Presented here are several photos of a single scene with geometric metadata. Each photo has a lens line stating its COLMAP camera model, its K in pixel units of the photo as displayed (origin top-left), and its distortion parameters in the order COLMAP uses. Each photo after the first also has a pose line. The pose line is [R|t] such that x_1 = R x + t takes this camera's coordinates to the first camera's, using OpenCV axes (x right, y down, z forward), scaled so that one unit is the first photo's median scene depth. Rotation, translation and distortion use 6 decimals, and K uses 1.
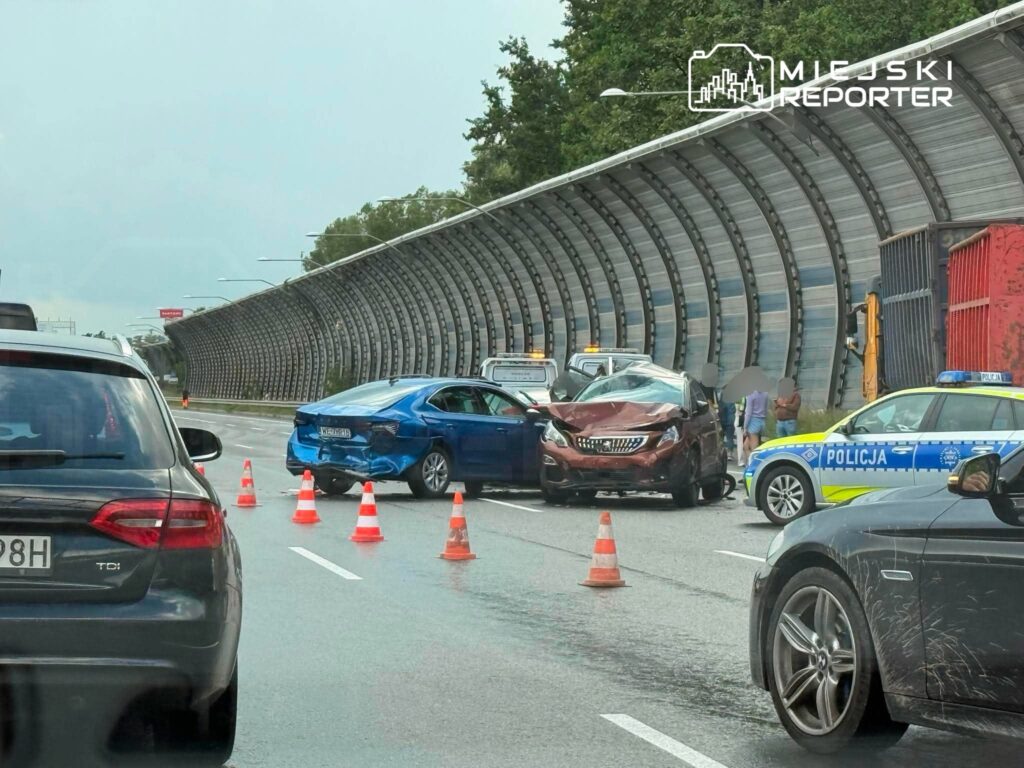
lens RADIAL K [[2892.6, 0, 466.2], [0, 2892.6, 384.1], [0, 0, 1]] dist [0.032454, 0.645794]
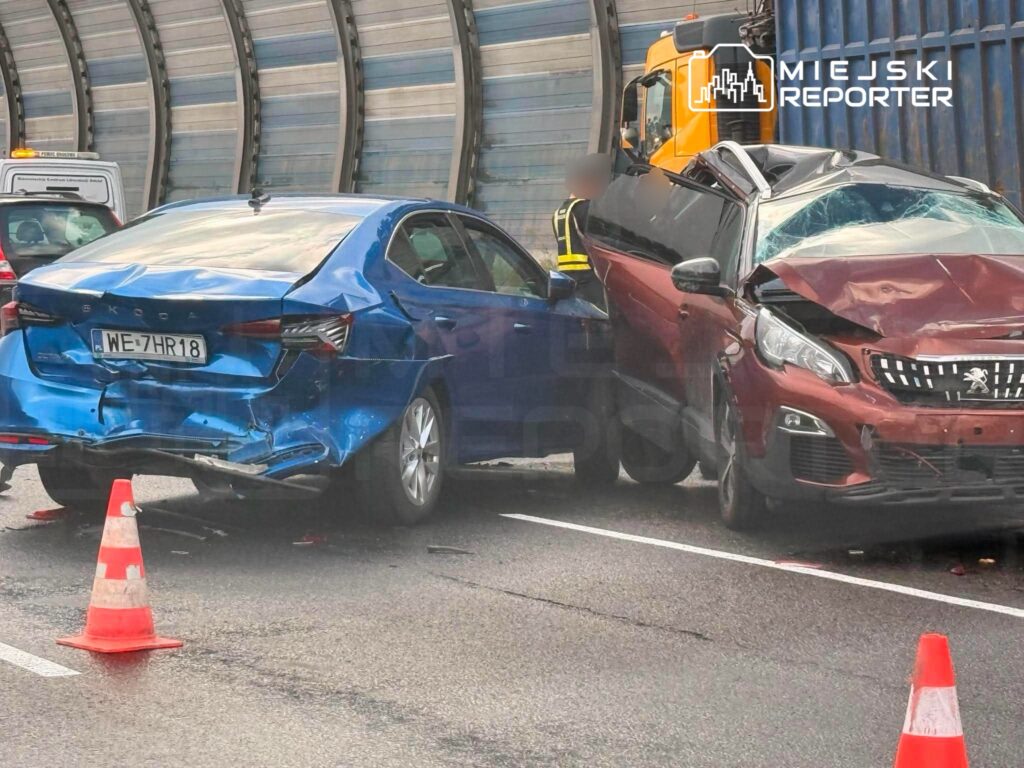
lens RADIAL K [[2892.6, 0, 466.2], [0, 2892.6, 384.1], [0, 0, 1]] dist [0.032454, 0.645794]
pose [[0.946484, -0.020159, 0.322121, -0.061647], [0.000677, 0.998169, 0.060478, -0.000003], [-0.322751, -0.057023, 0.944765, 0.331484]]
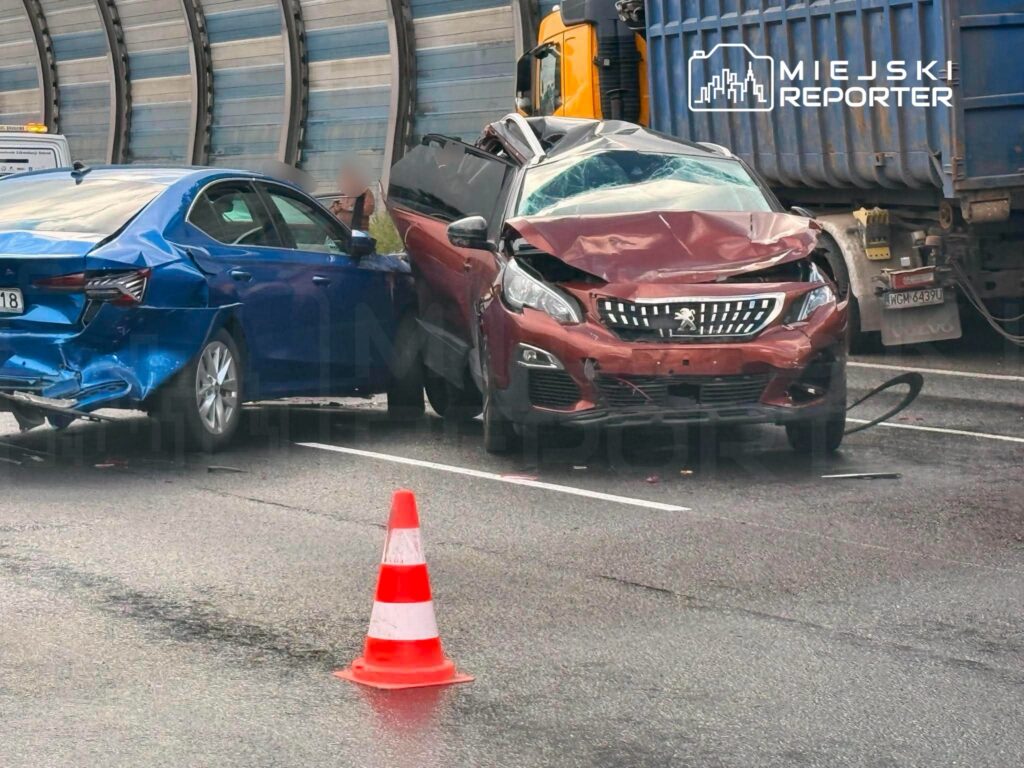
lens RADIAL K [[2892.6, 0, 466.2], [0, 2892.6, 384.1], [0, 0, 1]] dist [0.032454, 0.645794]
pose [[0.947634, -0.036178, 0.317301, -0.055350], [0.013837, 0.997281, 0.072382, 0.000011], [-0.319057, -0.064201, 0.945558, 0.299424]]
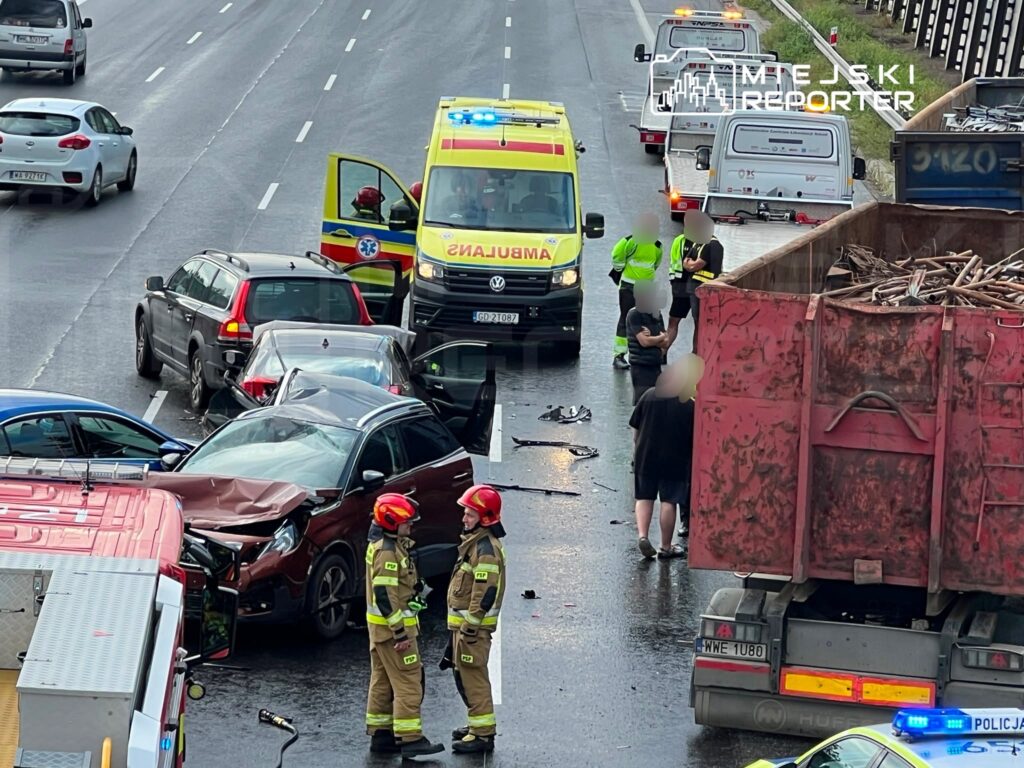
lens RADIAL K [[4872.4, 0, 512.0], [0, 4872.4, 384.0], [0, 0, 1]] dist [-0.526096, 16.283313]
pose [[0.985104, 0.054351, -0.163143, 0.147005], [-0.031844, 0.989986, 0.137530, -0.083535], [0.168984, -0.130286, 0.976970, -0.032343]]
